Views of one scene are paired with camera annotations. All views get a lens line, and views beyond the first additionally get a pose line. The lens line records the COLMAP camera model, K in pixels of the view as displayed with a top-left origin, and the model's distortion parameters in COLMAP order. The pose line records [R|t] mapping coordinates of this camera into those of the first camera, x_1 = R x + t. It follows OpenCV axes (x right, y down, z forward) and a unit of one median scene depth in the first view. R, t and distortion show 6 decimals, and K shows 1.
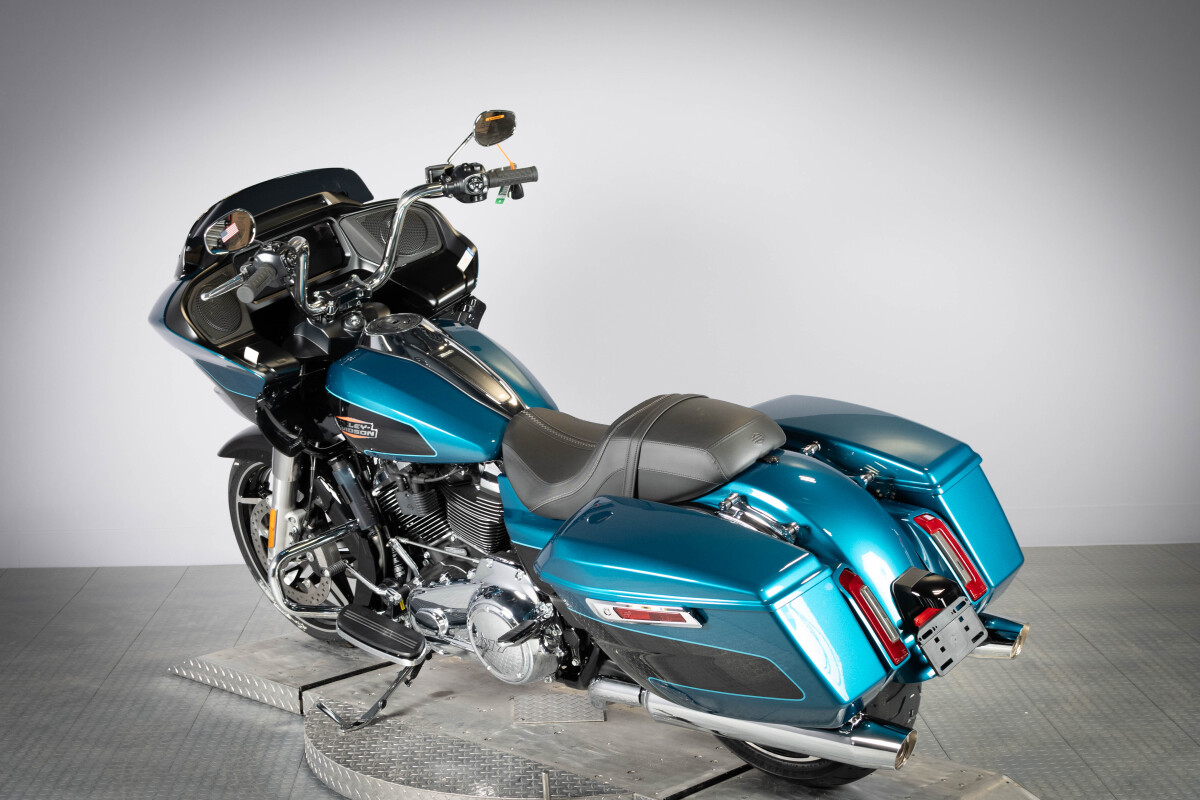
lens RADIAL K [[1874.7, 0, 600.0], [0, 1874.7, 400.0], [0, 0, 1]] dist [-0.029818, 0.024443]
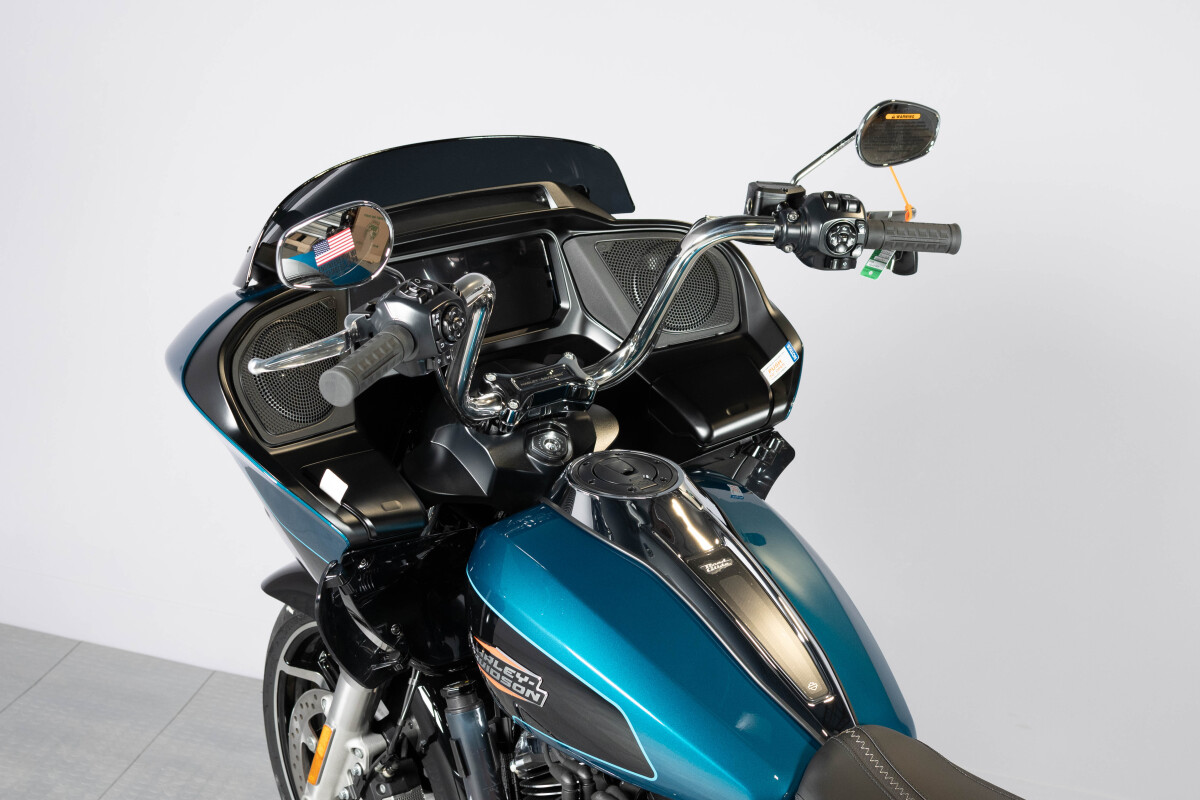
lens RADIAL K [[1916.6, 0, 601.9], [0, 1916.6, 331.8], [0, 0, 1]] dist [-0.030727, 0.003897]
pose [[0.971314, 0.220822, -0.088244, -0.077210], [-0.222134, 0.975002, -0.005221, -0.072192], [0.084885, 0.024673, 0.996085, 0.473273]]
